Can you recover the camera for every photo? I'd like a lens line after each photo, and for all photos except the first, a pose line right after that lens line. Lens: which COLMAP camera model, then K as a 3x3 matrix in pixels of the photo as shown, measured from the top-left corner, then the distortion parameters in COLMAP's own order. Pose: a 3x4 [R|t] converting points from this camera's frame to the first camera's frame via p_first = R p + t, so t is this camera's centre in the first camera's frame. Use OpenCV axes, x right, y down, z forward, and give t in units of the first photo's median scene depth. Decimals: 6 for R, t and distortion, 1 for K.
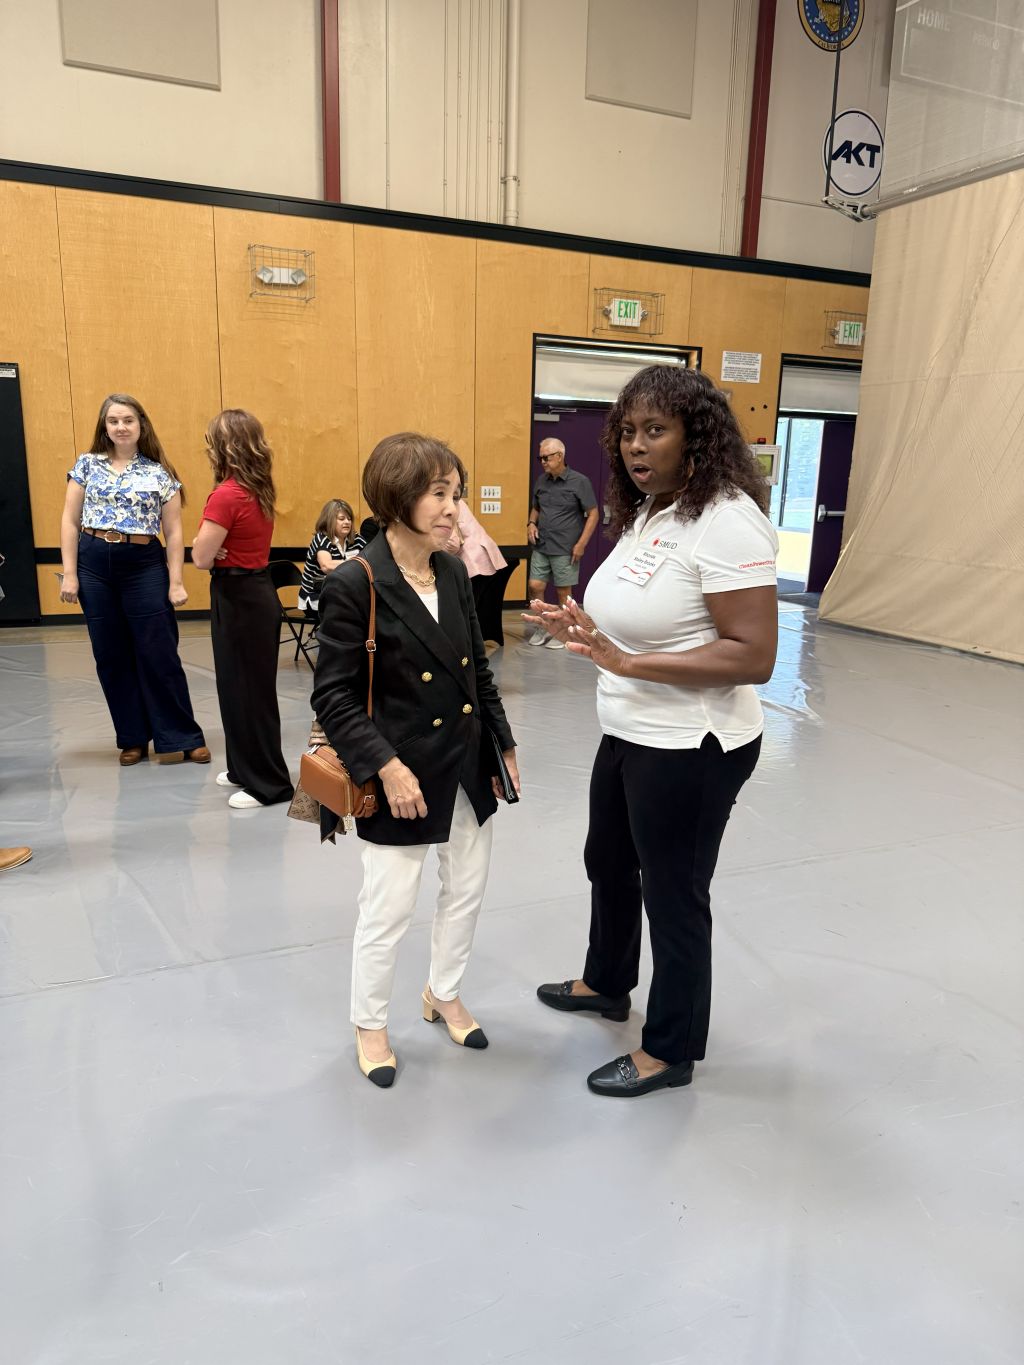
lens RADIAL K [[959.3, 0, 512.0], [0, 959.3, 682.5], [0, 0, 1]] dist [0.124769, -0.213315]
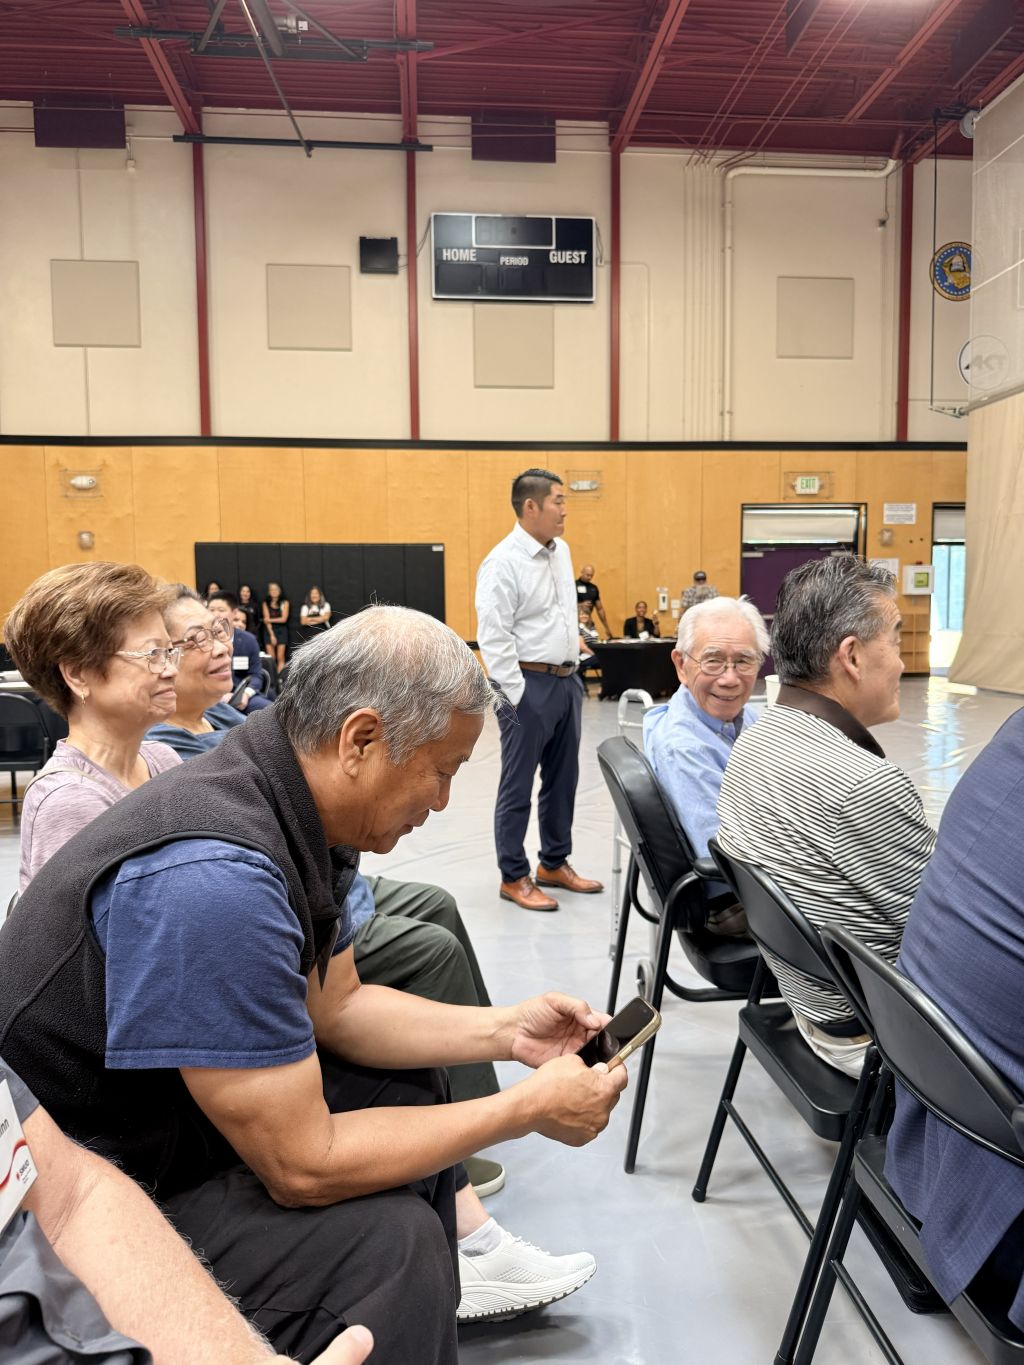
lens RADIAL K [[952.7, 0, 522.7], [0, 952.7, 679.9], [0, 0, 1]] dist [0.181618, -0.386503]
pose [[0.947736, -0.004440, -0.319024, 0.185445], [-0.039616, 0.990528, -0.131475, 0.142282], [0.316586, 0.137242, 0.938583, -0.537913]]
